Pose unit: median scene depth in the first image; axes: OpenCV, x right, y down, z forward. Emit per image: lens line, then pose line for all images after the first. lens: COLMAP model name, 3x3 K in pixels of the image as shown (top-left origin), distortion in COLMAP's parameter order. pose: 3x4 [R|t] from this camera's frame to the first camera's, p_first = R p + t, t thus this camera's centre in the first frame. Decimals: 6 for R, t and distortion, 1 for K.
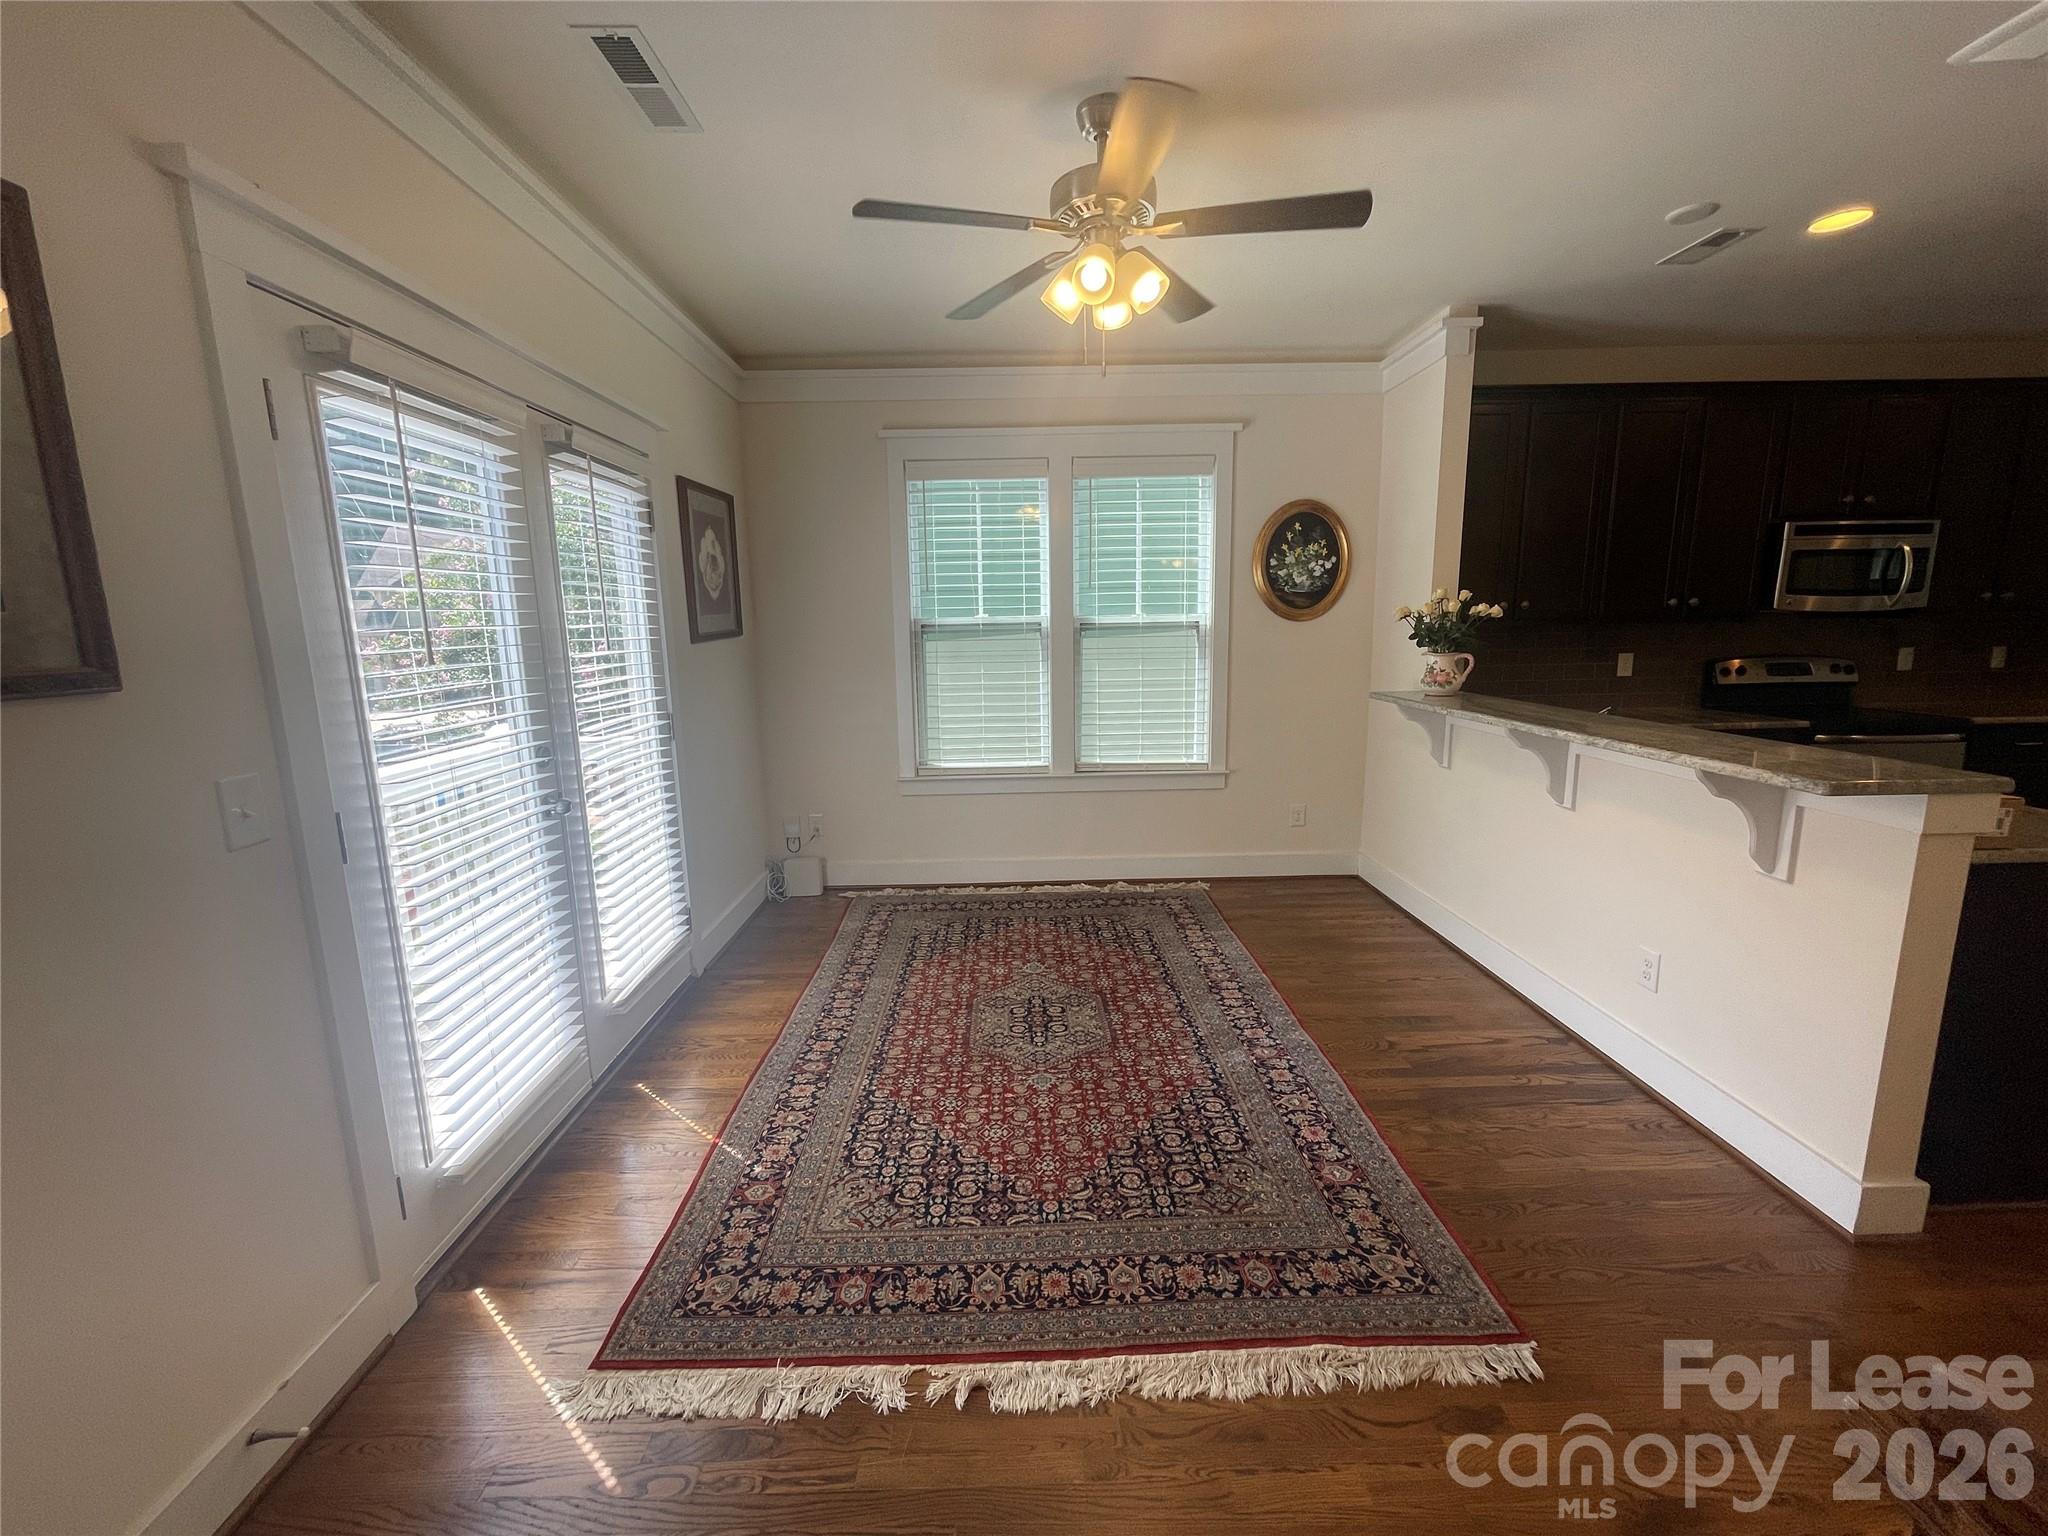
lens RADIAL K [[828.7, 0, 1019.5], [0, 828.7, 765.7], [0, 0, 1]] dist [-0.000314, 0.000185]
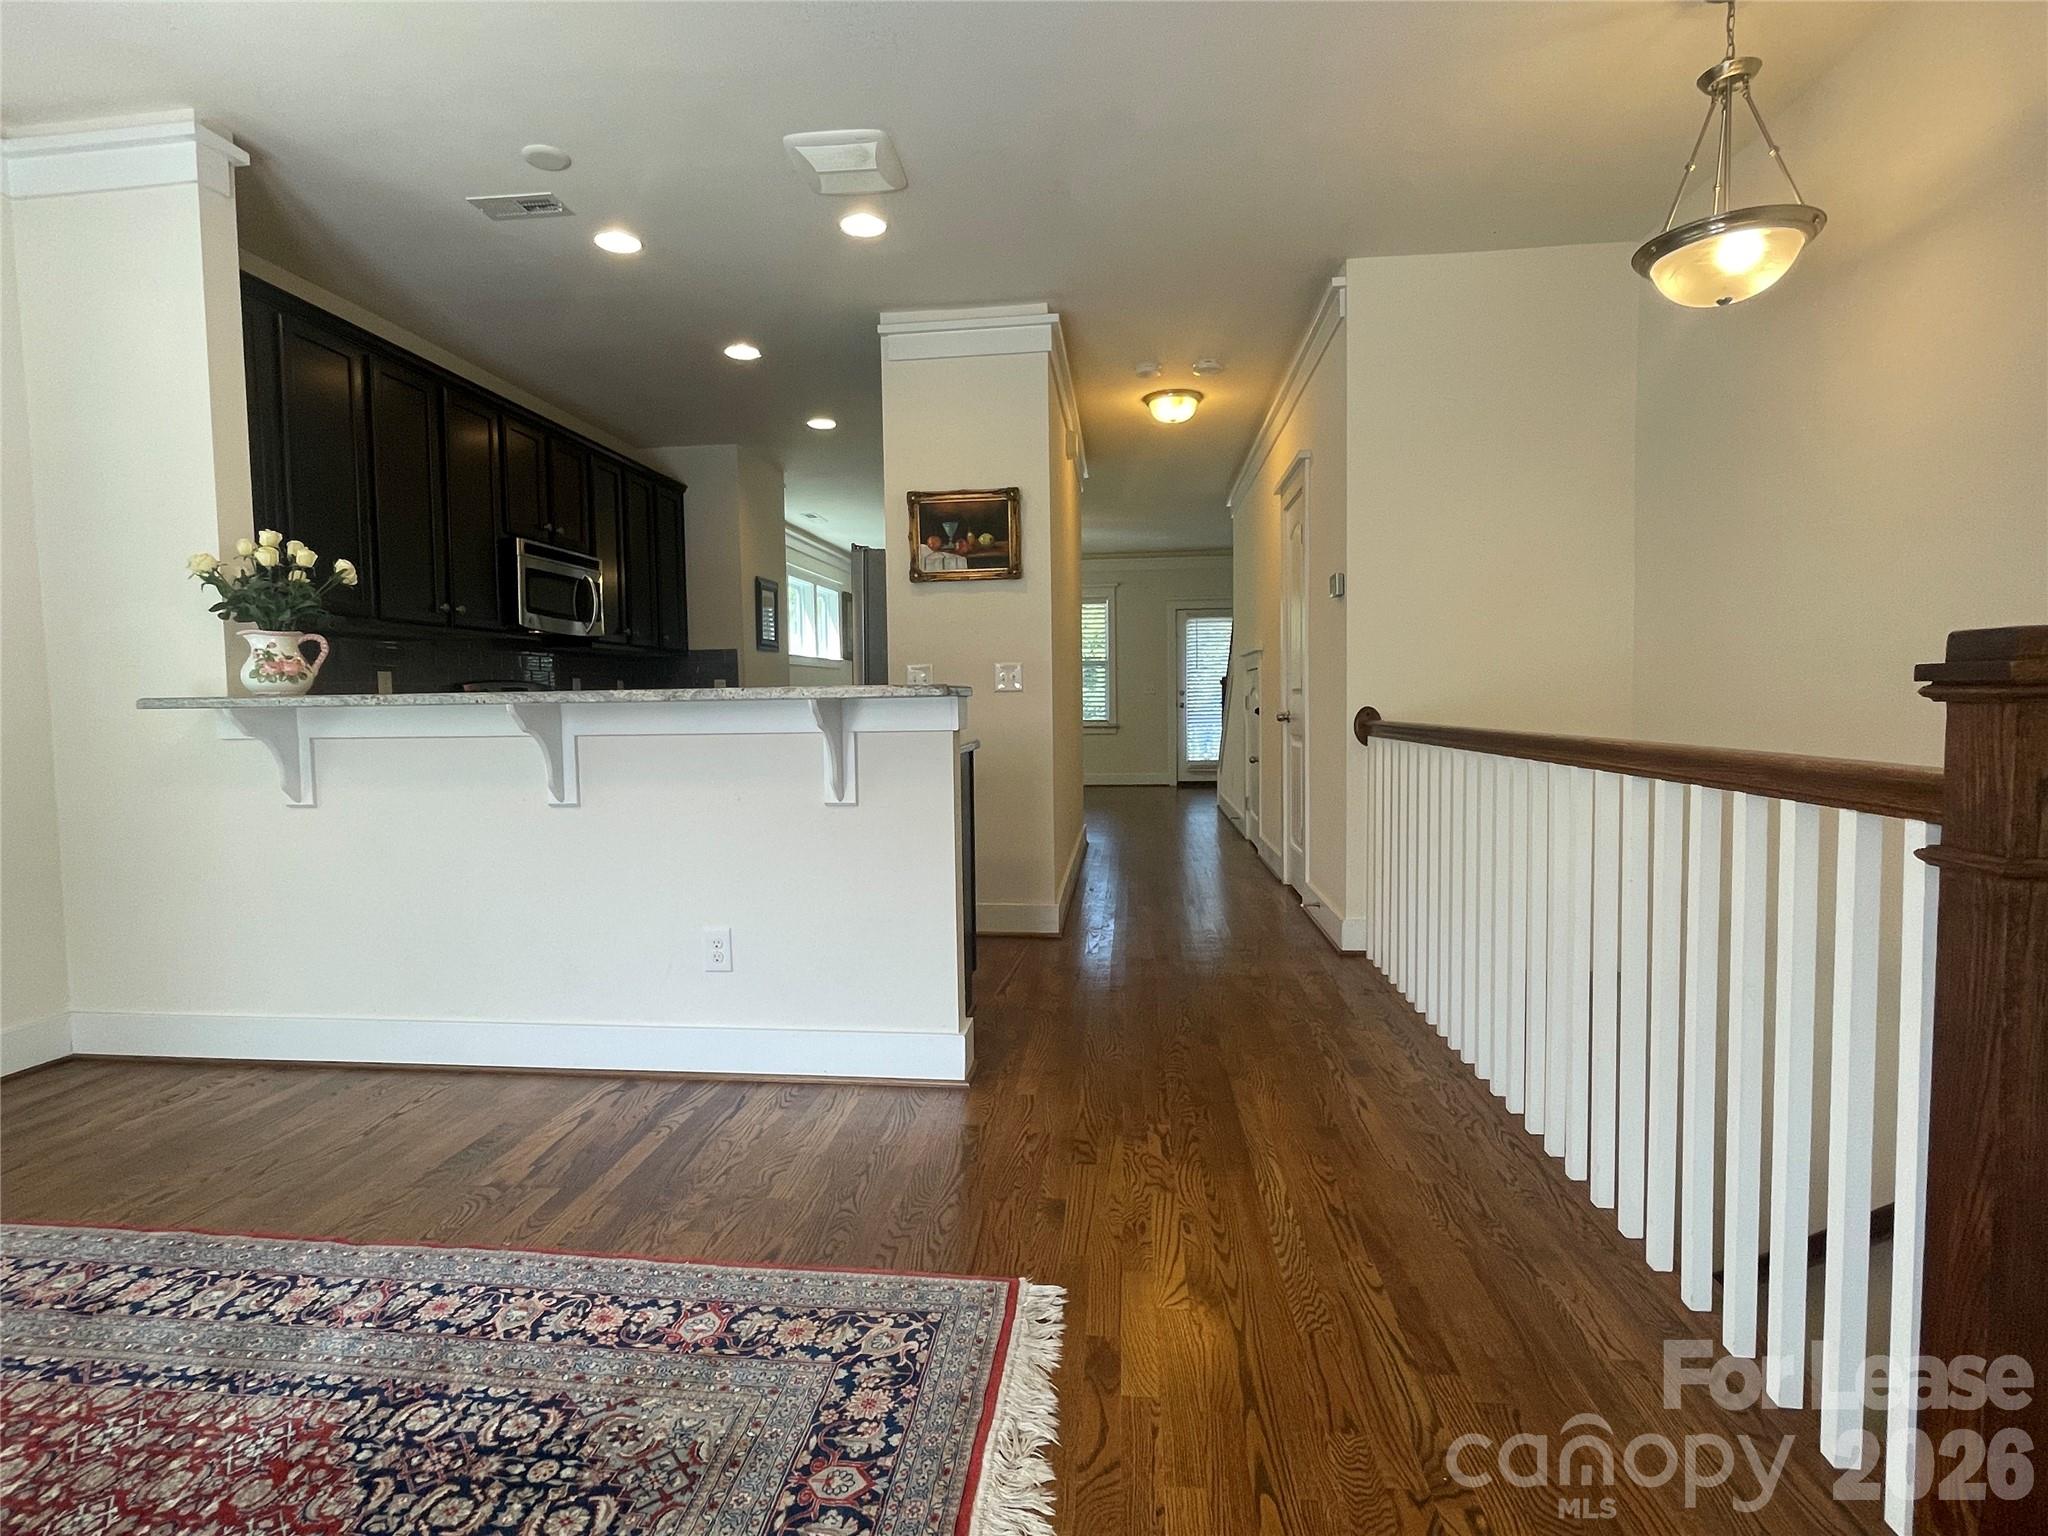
lens RADIAL K [[1000.6, 0, 1017.7], [0, 1000.6, 758.0], [0, 0, 1]] dist [-0.001968, -0.000099]
pose [[0.131397, -0.042236, 0.990430, -0.274566], [0.185168, 0.982554, 0.017335, 0.078328], [-0.973883, 0.181119, 0.136925, 0.482166]]
